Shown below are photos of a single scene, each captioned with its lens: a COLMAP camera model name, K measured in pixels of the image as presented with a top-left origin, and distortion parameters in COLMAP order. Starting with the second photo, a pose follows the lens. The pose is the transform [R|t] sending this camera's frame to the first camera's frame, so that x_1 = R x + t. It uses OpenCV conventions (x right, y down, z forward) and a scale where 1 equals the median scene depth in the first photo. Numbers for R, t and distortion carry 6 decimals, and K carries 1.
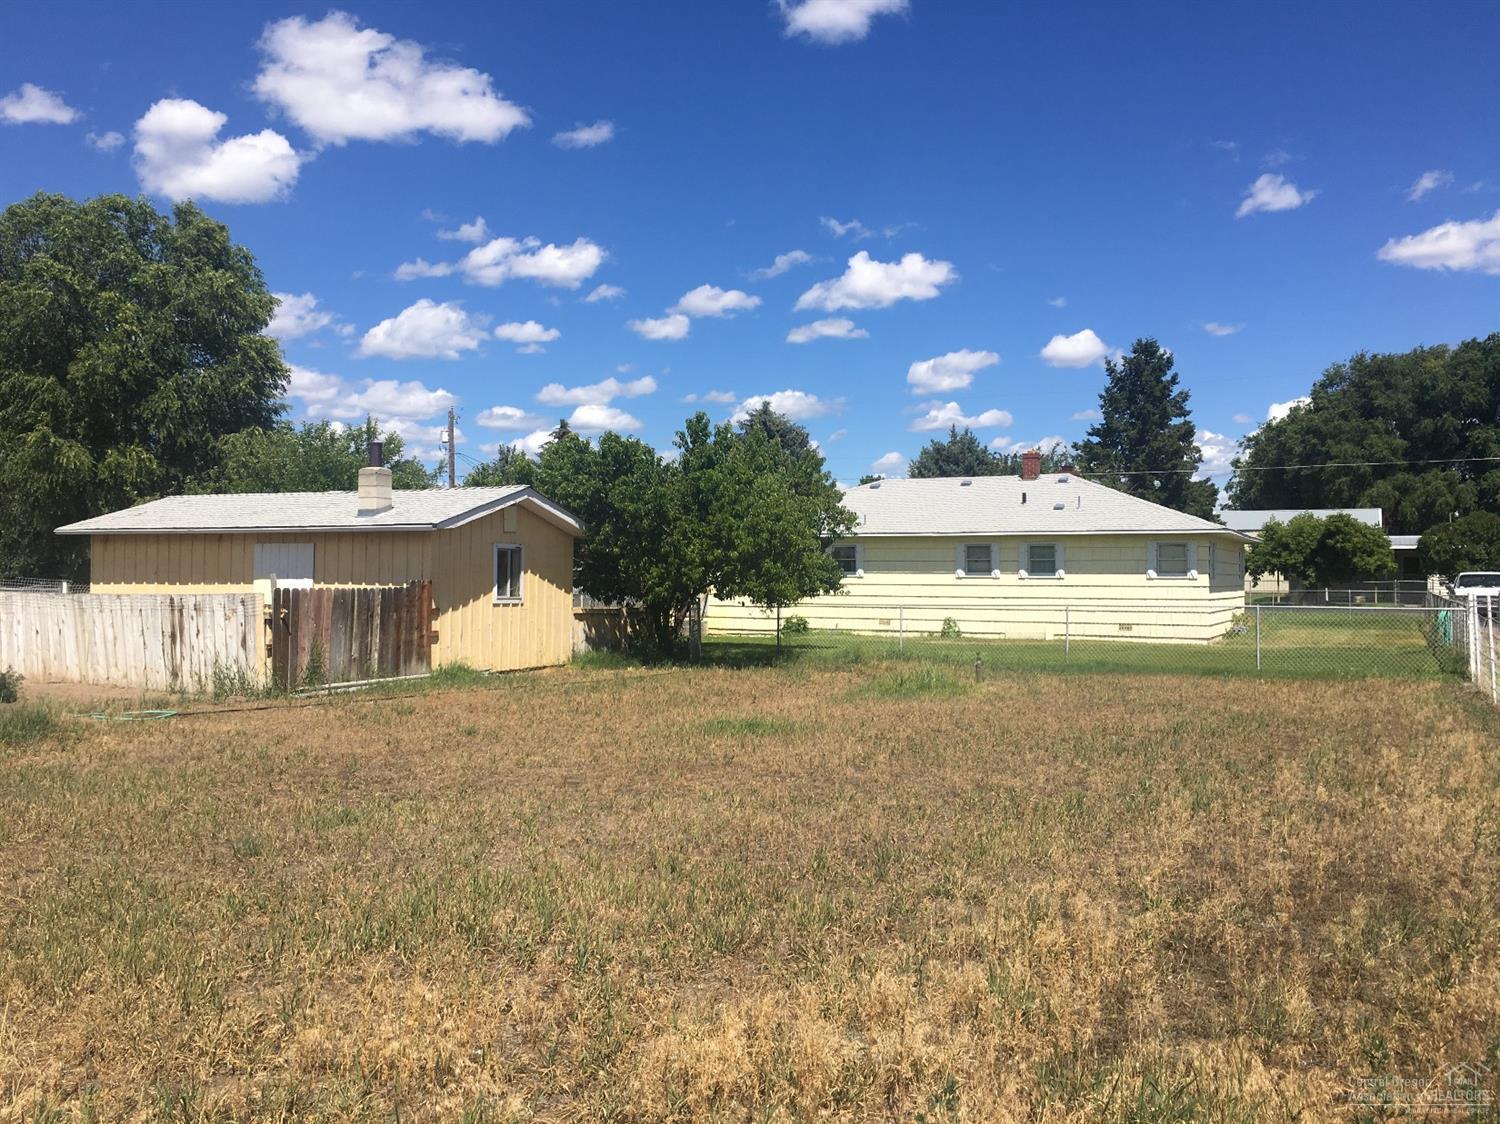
lens RADIAL K [[1282.8, 0, 750.4], [0, 1282.8, 560.8], [0, 0, 1]] dist [0.068887, -0.056029]
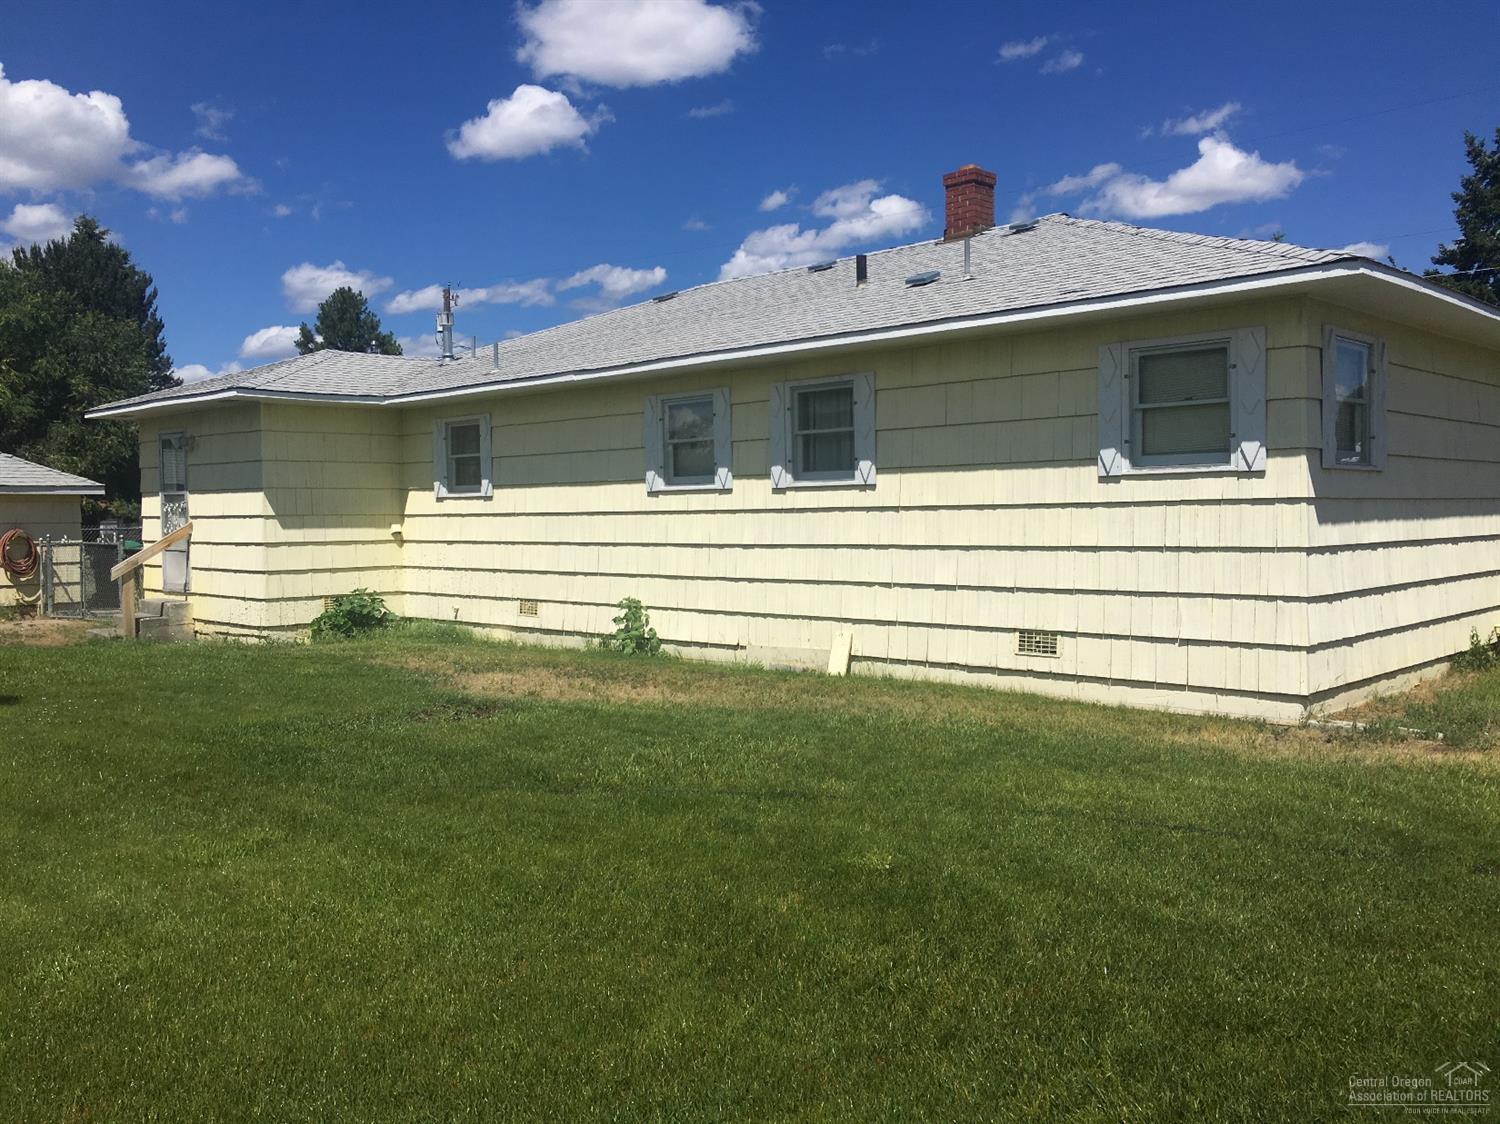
lens RADIAL K [[1282.8, 0, 749.8], [0, 1282.8, 568.1], [0, 0, 1]] dist [0.068887, -0.056029]
pose [[0.955400, -0.005745, -0.295260, 0.303409], [0.023808, 0.998055, 0.057619, 0.014654], [0.294355, -0.062079, 0.953678, 0.669258]]
